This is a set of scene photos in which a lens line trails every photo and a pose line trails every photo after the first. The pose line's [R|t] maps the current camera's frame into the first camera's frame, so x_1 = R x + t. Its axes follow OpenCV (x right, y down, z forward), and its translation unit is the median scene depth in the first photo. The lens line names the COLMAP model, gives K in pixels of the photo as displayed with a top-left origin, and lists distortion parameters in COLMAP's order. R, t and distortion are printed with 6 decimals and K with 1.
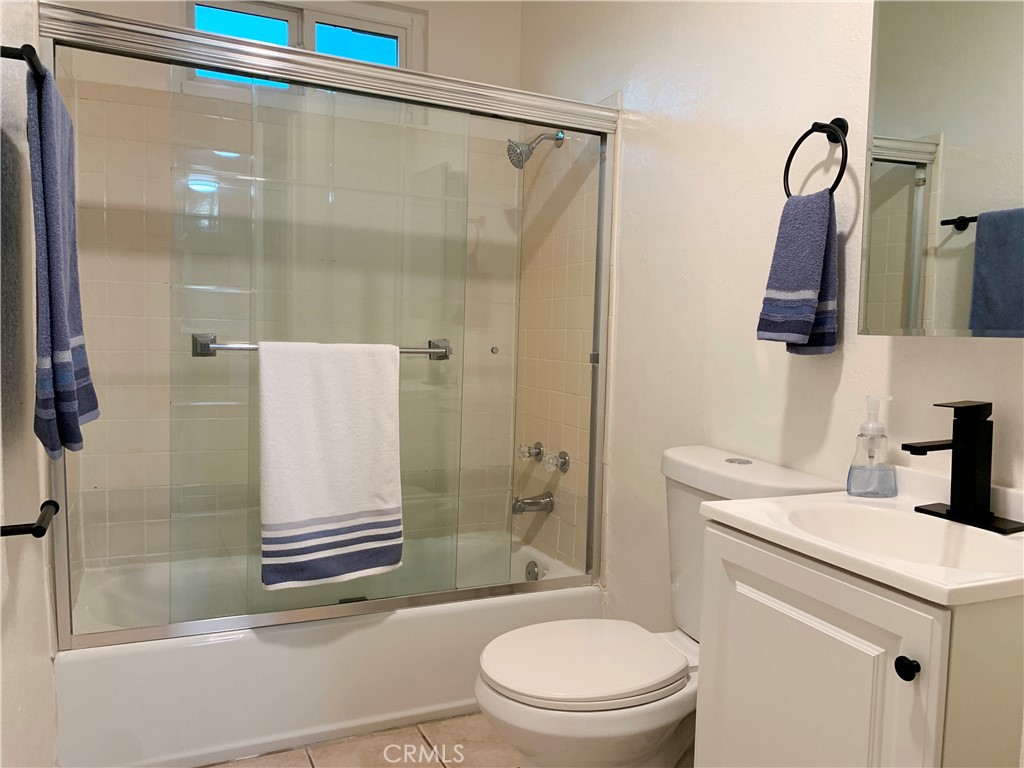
lens RADIAL K [[786.8, 0, 513.2], [0, 786.8, 385.0], [0, 0, 1]] dist [0.034051, -0.032499]
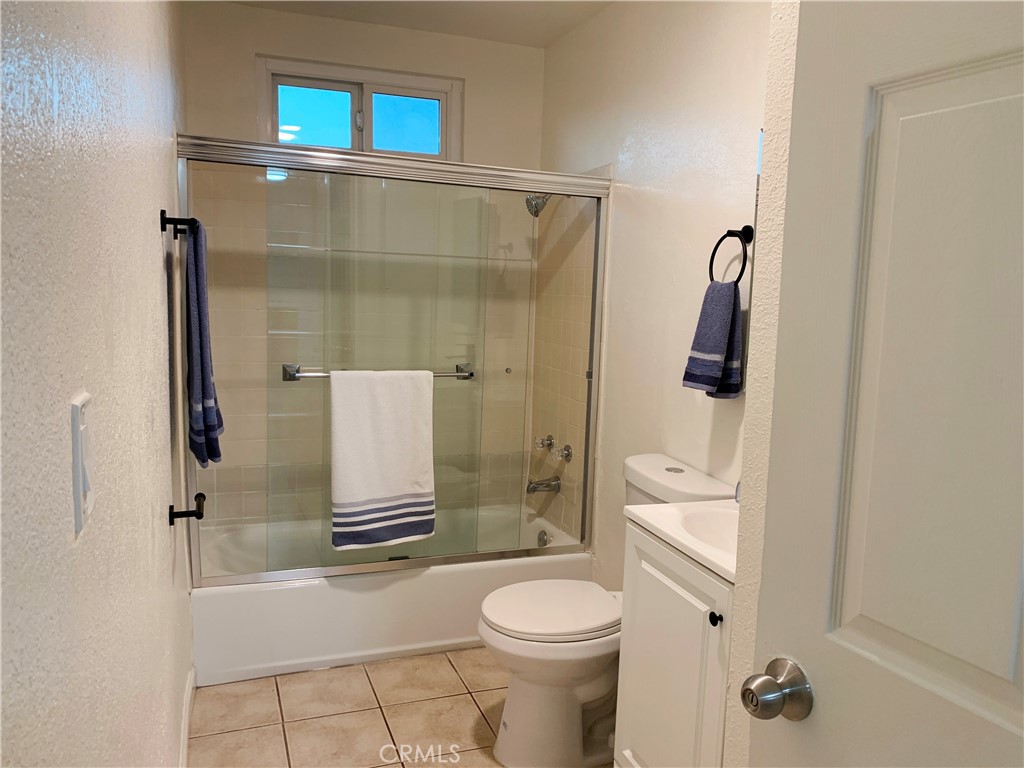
lens RADIAL K [[786.8, 0, 512.2], [0, 786.8, 384.0], [0, 0, 1]] dist [0.034051, -0.032499]
pose [[0.997120, 0.017574, -0.073773, 0.084961], [-0.013372, 0.998280, 0.057083, -0.104425], [0.074650, -0.055932, 0.995640, -0.306347]]
